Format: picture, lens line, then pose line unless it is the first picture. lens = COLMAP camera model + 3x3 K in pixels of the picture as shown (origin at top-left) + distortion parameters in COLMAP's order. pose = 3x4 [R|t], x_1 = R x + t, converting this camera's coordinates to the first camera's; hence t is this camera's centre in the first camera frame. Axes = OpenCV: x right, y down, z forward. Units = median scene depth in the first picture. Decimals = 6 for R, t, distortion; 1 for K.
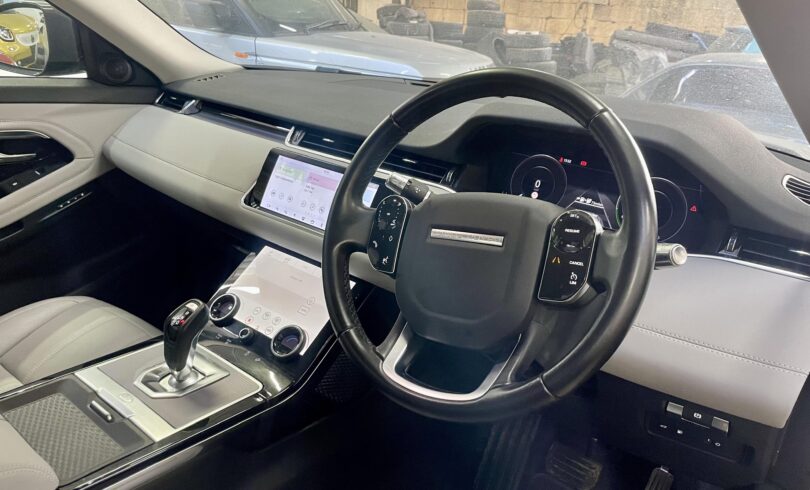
lens RADIAL K [[619.0, 0, 405.0], [0, 619.0, 245.0], [0, 0, 1]] dist [0.052212, -0.094763]
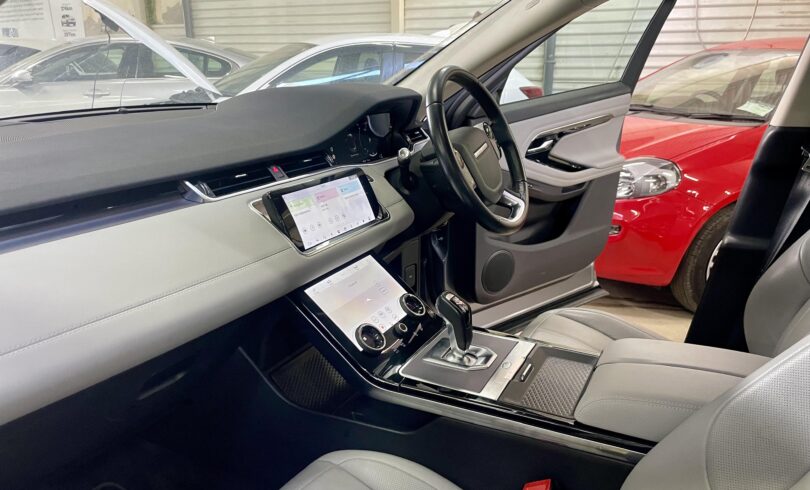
lens RADIAL K [[619.0, 0, 405.0], [0, 619.0, 245.0], [0, 0, 1]] dist [0.052212, -0.094763]
pose [[-0.197322, -0.366224, 0.909365, -1.157297], [0.320380, 0.852580, 0.412874, -0.423857], [-0.926510, 0.372811, -0.050902, 0.935615]]
